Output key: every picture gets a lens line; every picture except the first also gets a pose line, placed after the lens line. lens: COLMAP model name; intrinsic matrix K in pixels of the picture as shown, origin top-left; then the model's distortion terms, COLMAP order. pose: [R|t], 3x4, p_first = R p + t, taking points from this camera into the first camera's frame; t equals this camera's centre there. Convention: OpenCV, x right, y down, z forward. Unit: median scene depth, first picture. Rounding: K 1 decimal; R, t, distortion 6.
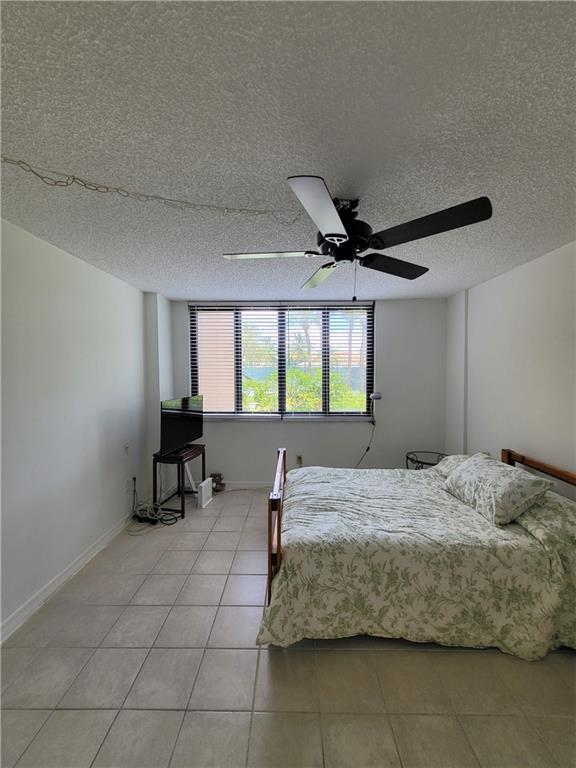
lens RADIAL K [[302.8, 0, 288.1], [0, 302.8, 381.9], [0, 0, 1]] dist [0.003265, 0.001189]
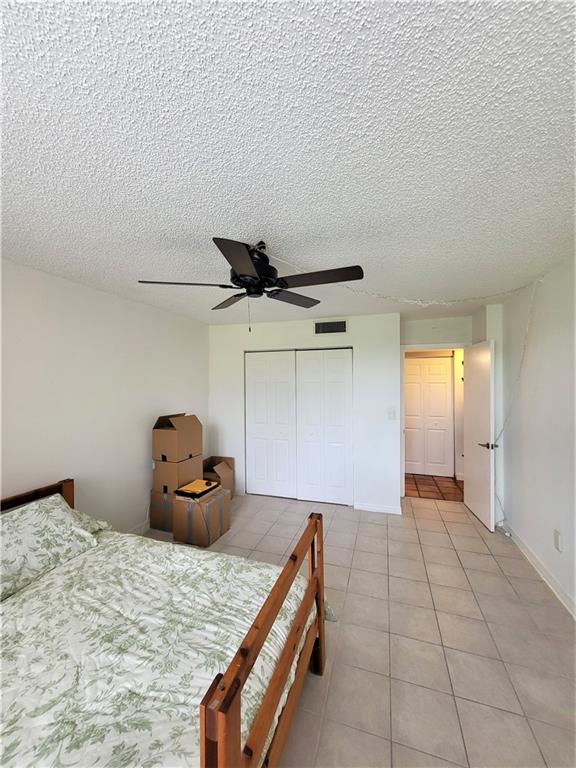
lens RADIAL K [[302.8, 0, 288.7], [0, 302.8, 386.0], [0, 0, 1]] dist [0.003265, 0.001189]
pose [[-0.954942, 0.006858, 0.296715, -0.202545], [0.020721, 0.998834, 0.043603, -0.073288], [-0.296070, 0.047786, -0.953970, 1.547073]]
